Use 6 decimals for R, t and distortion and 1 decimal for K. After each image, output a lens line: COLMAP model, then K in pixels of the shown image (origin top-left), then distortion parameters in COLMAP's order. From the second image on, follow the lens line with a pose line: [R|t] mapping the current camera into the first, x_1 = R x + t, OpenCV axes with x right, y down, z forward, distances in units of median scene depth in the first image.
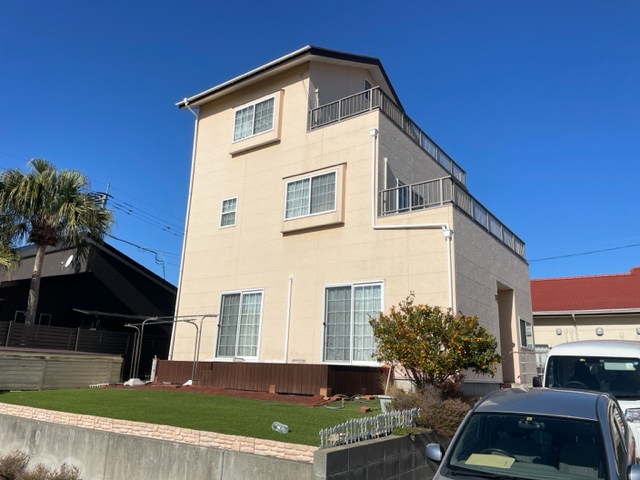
lens RADIAL K [[488.9, 0, 320.0], [0, 488.9, 240.0], [0, 0, 1]] dist [0.115949, -0.169876]
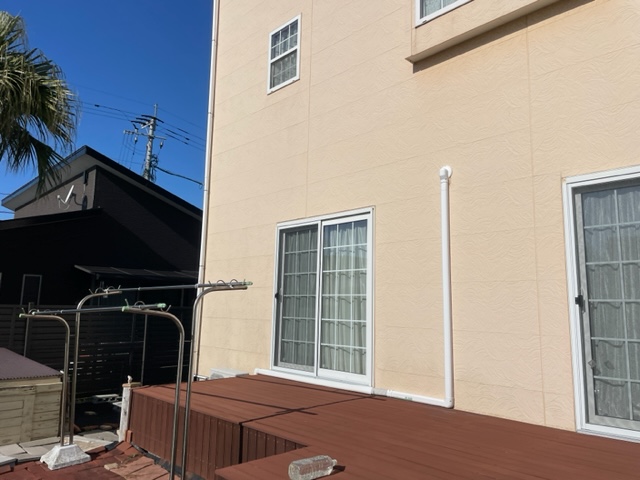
lens RADIAL K [[488.9, 0, 320.0], [0, 488.9, 240.0], [0, 0, 1]] dist [0.115949, -0.169876]
pose [[0.982541, -0.044809, -0.180570, -0.086966], [0.065275, 0.991891, 0.109044, 0.079709], [0.174220, -0.118927, 0.977499, 0.608202]]
